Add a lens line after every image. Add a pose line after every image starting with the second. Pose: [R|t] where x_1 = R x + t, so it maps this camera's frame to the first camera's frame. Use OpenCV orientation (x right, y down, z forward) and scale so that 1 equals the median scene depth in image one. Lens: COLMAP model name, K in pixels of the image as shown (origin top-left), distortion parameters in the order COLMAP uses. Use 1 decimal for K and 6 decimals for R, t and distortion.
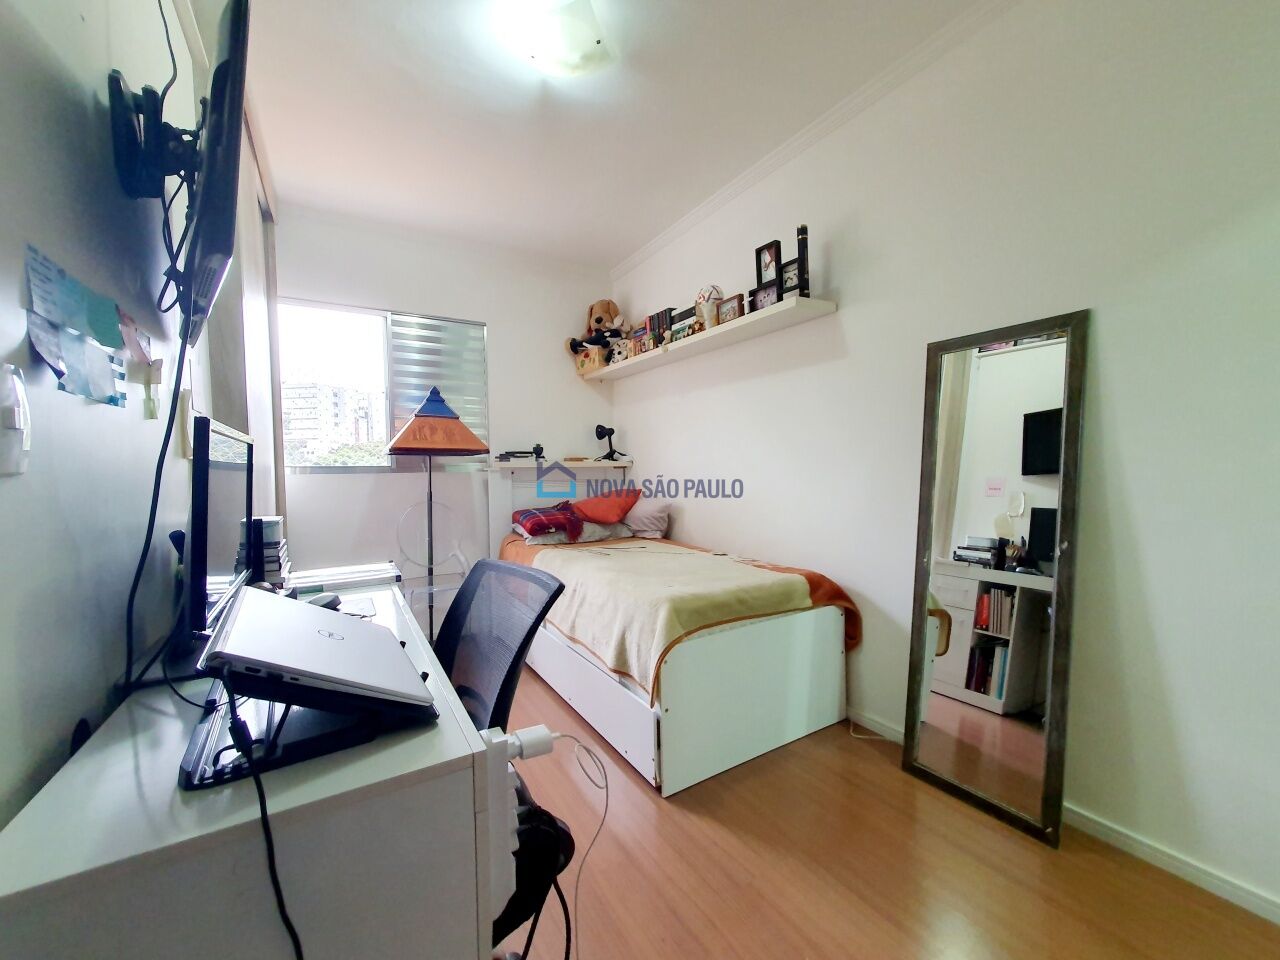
lens RADIAL K [[509.7, 0, 643.4], [0, 509.7, 483.5], [0, 0, 1]] dist [0.001084, 0.000098]
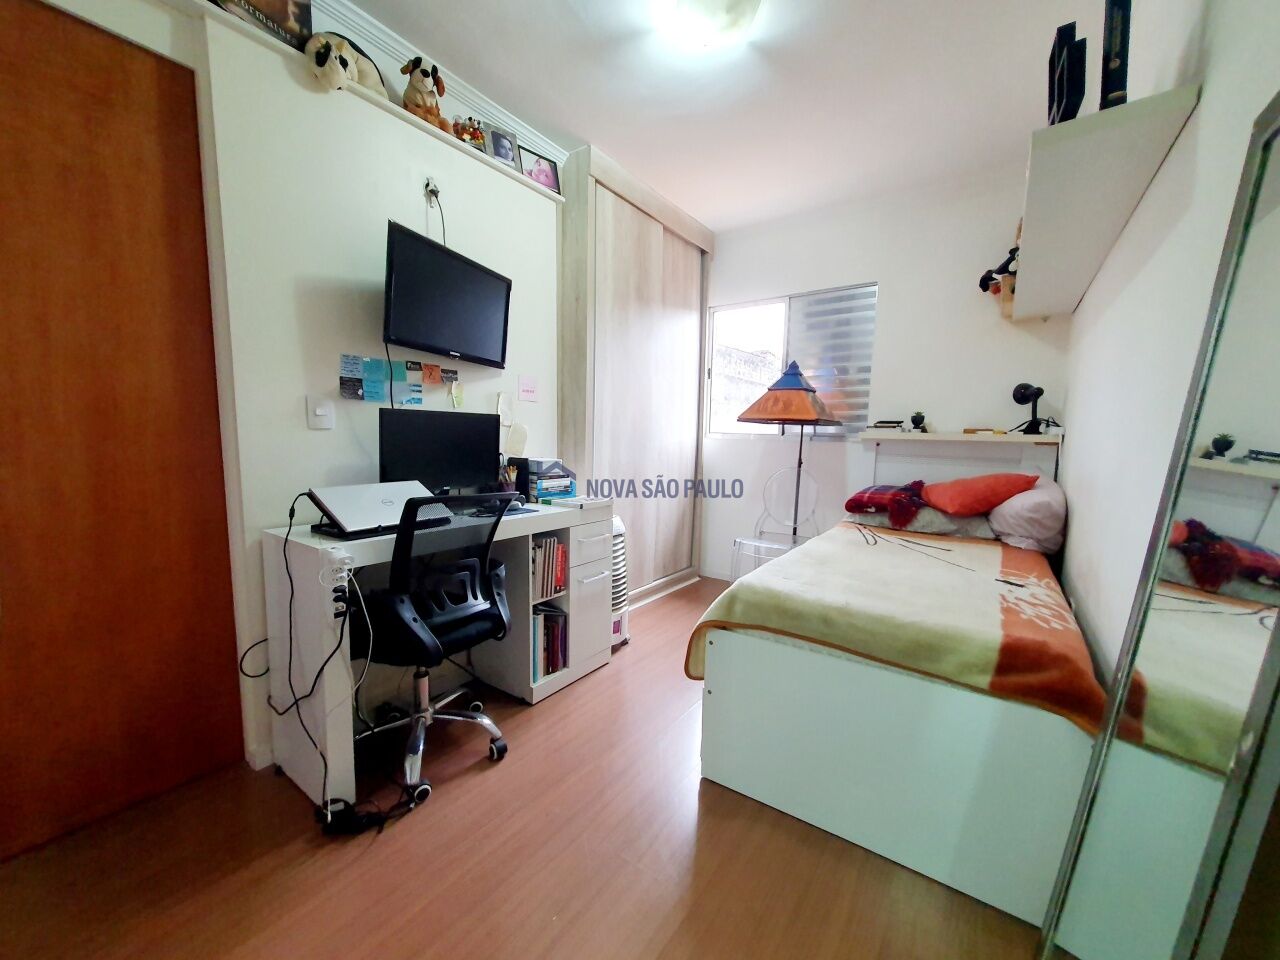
lens RADIAL K [[501.5, 0, 647.1], [0, 501.5, 487.6], [0, 0, 1]] dist [-0.001196, 0.000218]
pose [[0.392931, 0.116330, -0.912180, 0.432634], [-0.057274, 0.993136, 0.101982, -0.013047], [0.917783, 0.012172, 0.396896, 0.274756]]
